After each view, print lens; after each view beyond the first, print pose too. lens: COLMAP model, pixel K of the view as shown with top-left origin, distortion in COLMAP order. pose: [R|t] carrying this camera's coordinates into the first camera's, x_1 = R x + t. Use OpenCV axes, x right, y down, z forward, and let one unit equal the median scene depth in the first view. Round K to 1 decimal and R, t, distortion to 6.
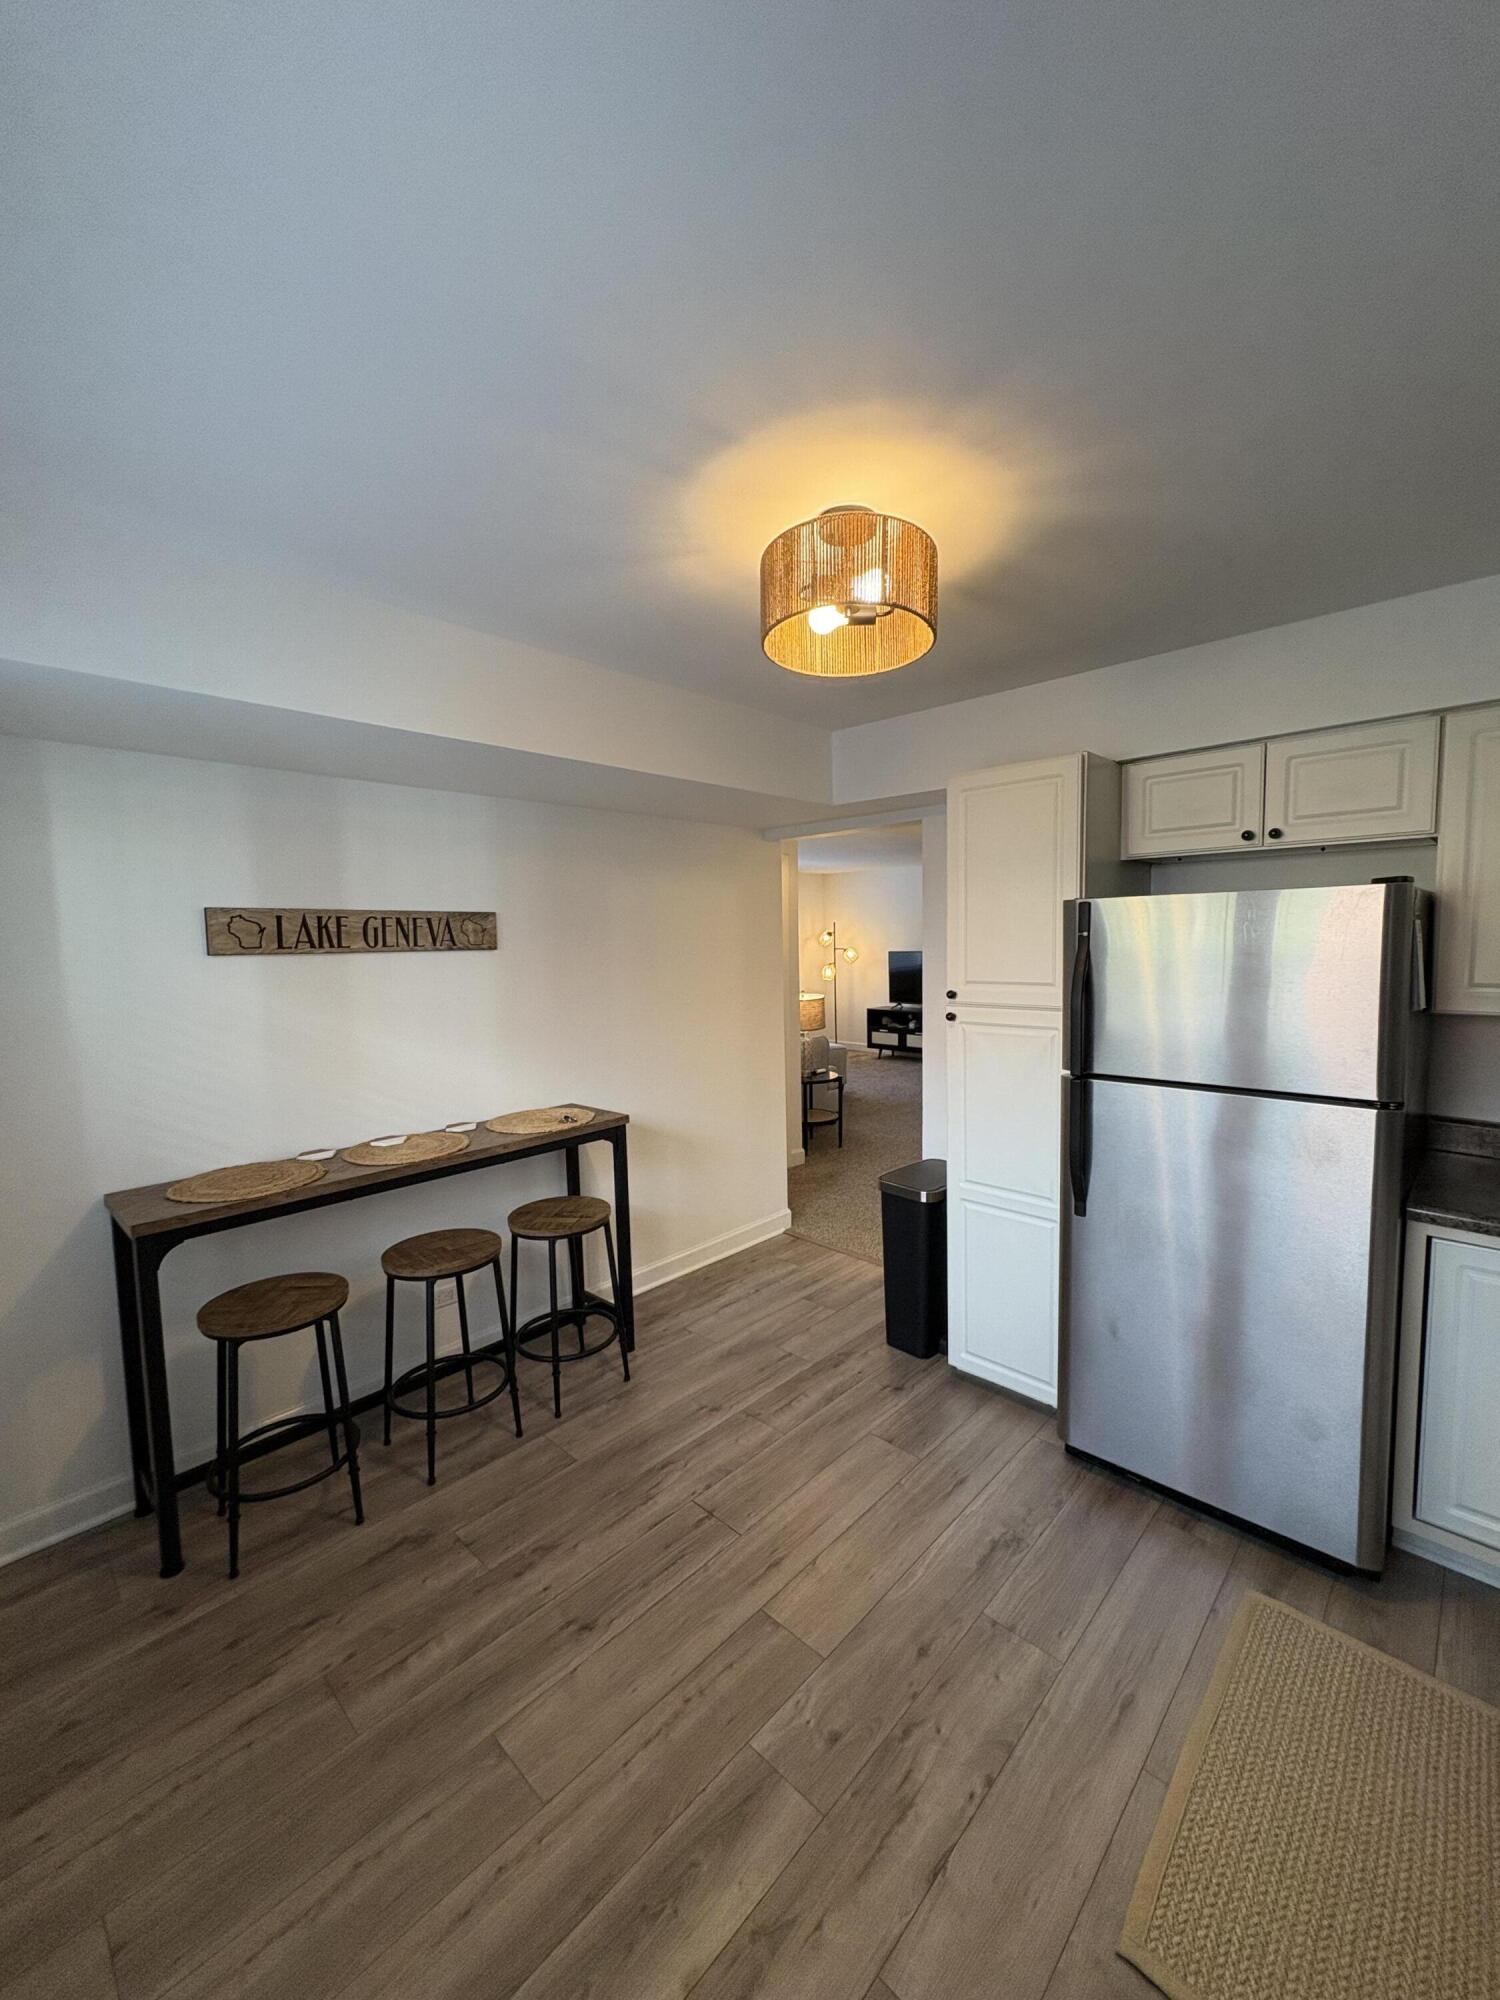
lens RADIAL K [[793.3, 0, 749.9], [0, 793.3, 1001.1], [0, 0, 1]] dist [0.000518, 0.000099]
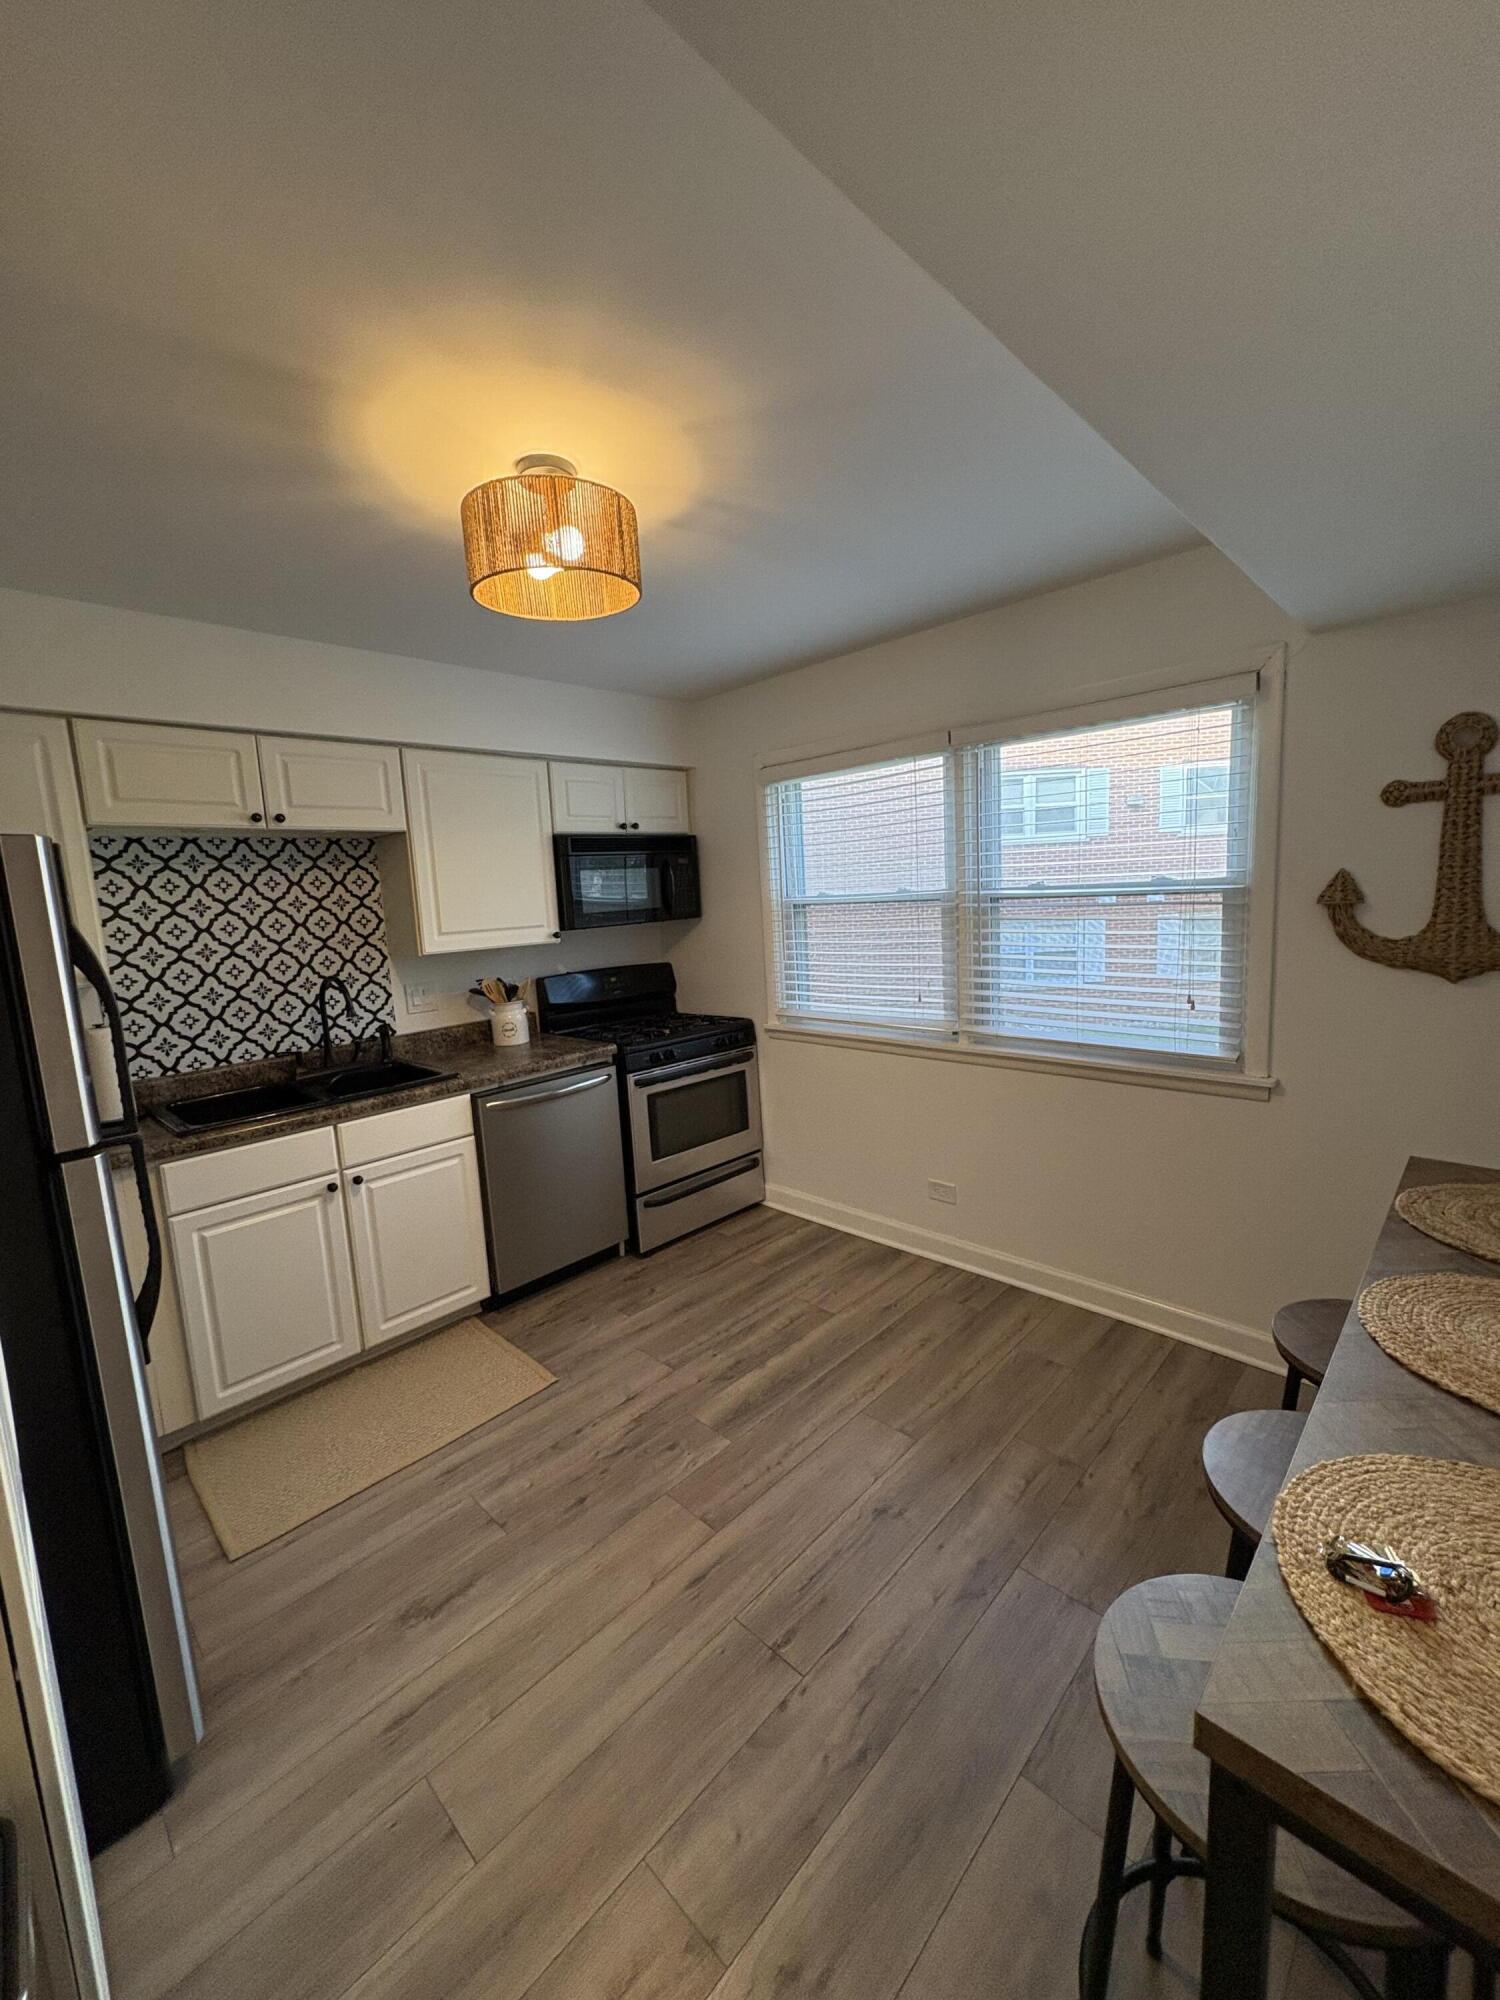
lens RADIAL K [[793.3, 0, 745.2], [0, 793.3, 1006.0], [0, 0, 1]] dist [0.000518, 0.000099]
pose [[-0.997368, 0.067837, 0.025587, -0.112073], [0.071874, 0.971466, 0.226027, -0.143559], [-0.009524, 0.227271, -0.973785, 2.163752]]
